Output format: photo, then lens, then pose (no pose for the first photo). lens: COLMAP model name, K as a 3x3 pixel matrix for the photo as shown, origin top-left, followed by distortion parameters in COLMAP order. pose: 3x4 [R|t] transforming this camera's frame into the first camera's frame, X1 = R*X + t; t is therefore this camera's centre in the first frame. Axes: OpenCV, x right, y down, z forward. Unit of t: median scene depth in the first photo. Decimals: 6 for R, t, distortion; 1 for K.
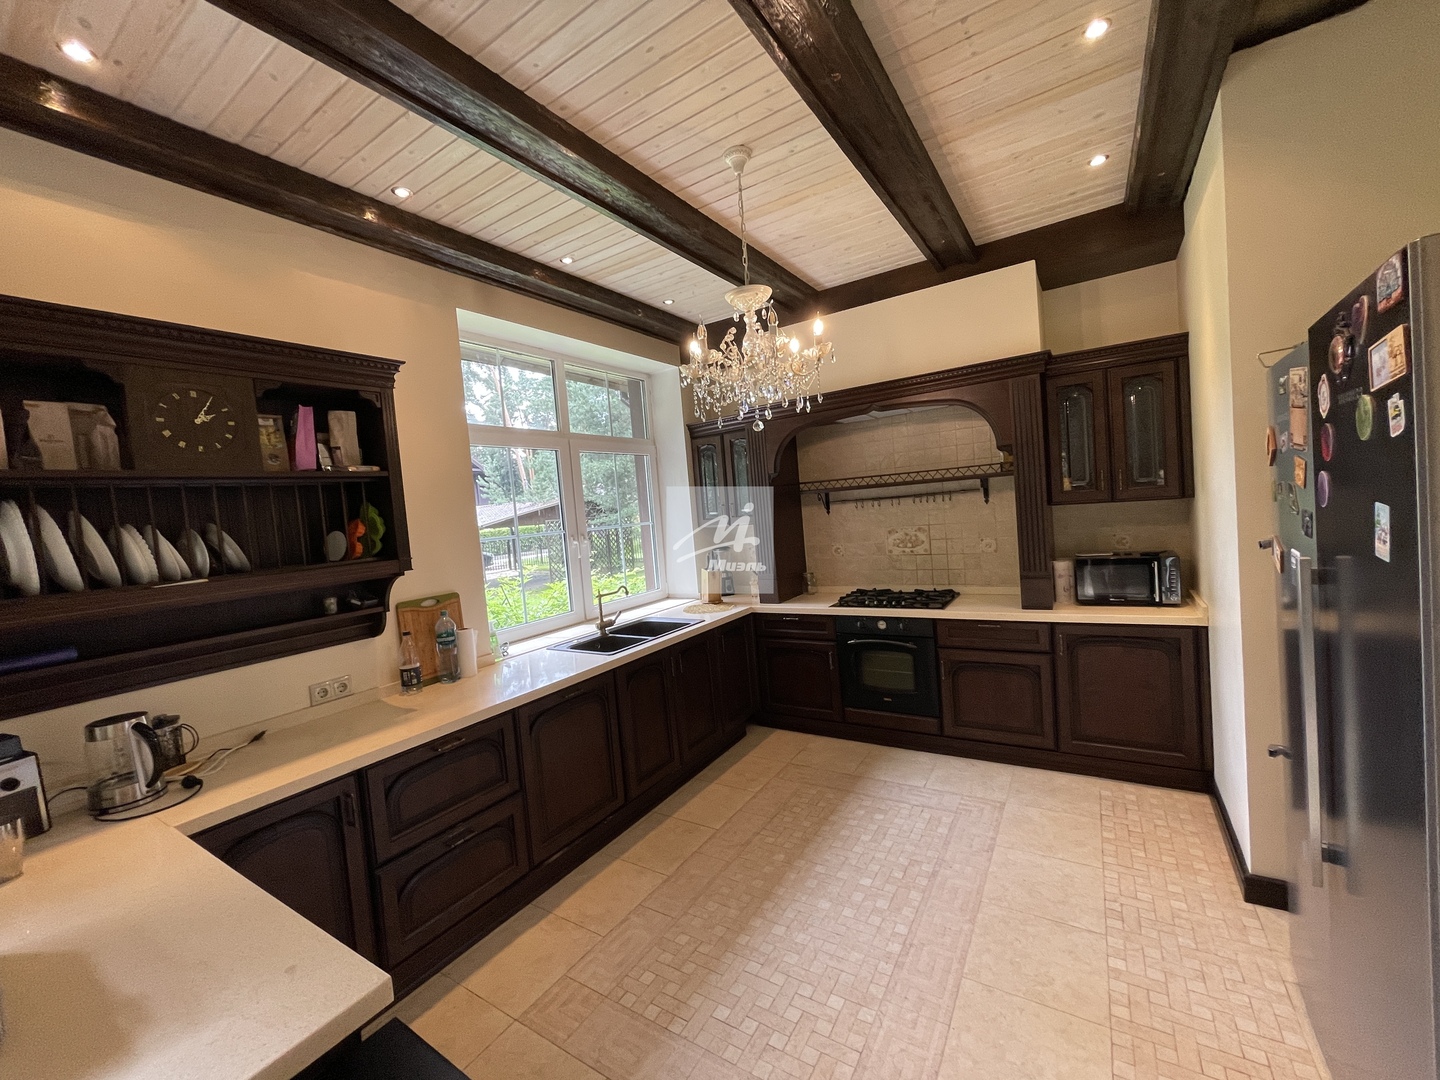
lens RADIAL K [[580.2, 0, 720.0], [0, 580.2, 540.0], [0, 0, 1]] dist [-0.004482, 0.000339]
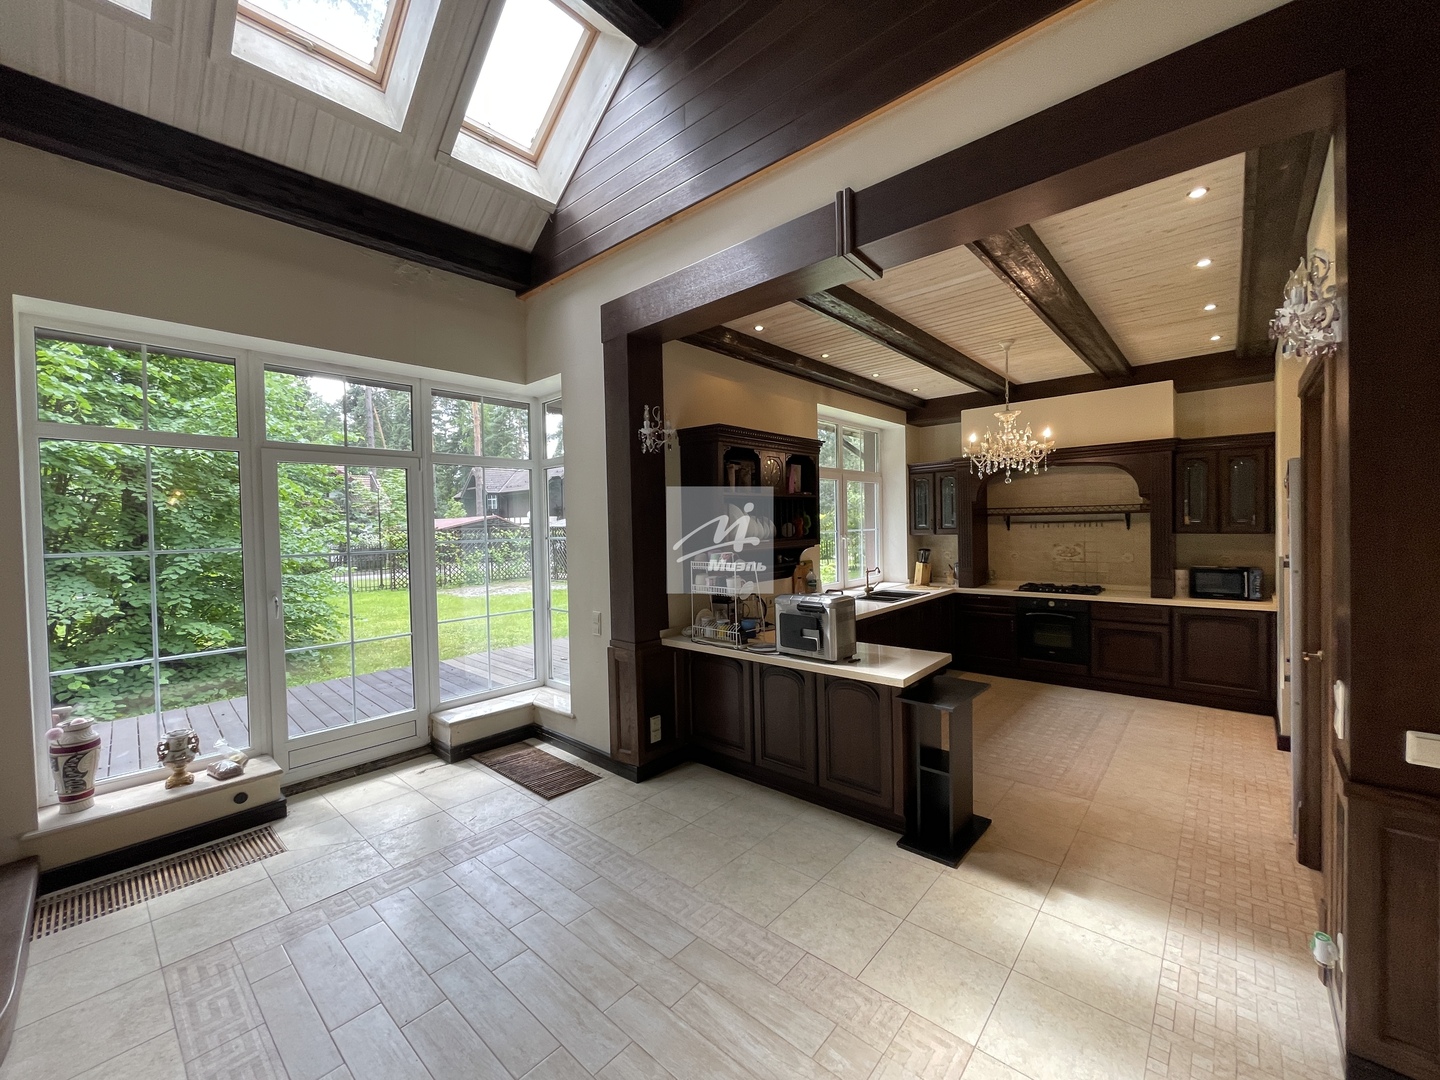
lens RADIAL K [[580.2, 0, 720.0], [0, 580.2, 540.0], [0, 0, 1]] dist [-0.004482, 0.000339]
pose [[0.986328, 0.063239, -0.152175, -0.415835], [-0.065991, 0.997734, -0.013098, 0.061872], [0.151002, 0.022961, 0.988267, -0.753888]]
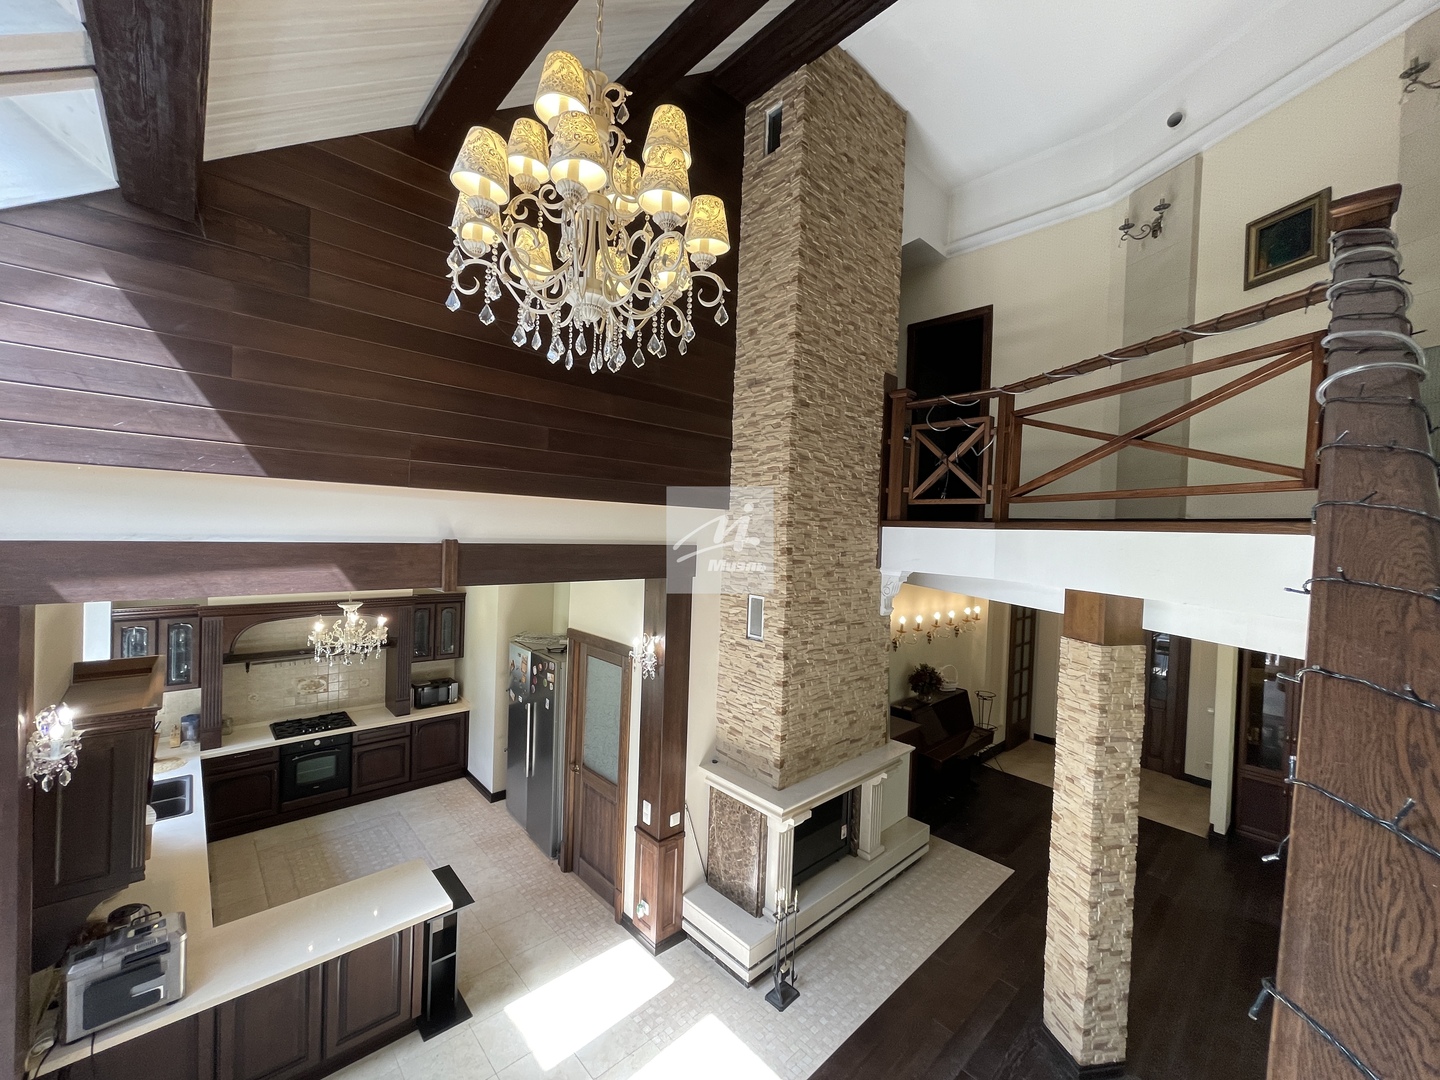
lens RADIAL K [[580.2, 0, 720.0], [0, 580.2, 540.0], [0, 0, 1]] dist [-0.004482, 0.000339]
pose [[0.246255, 0.072113, 0.966518, -1.246988], [-0.005546, 0.997317, -0.072998, -0.368638], [-0.969189, 0.012616, 0.245995, -0.636783]]
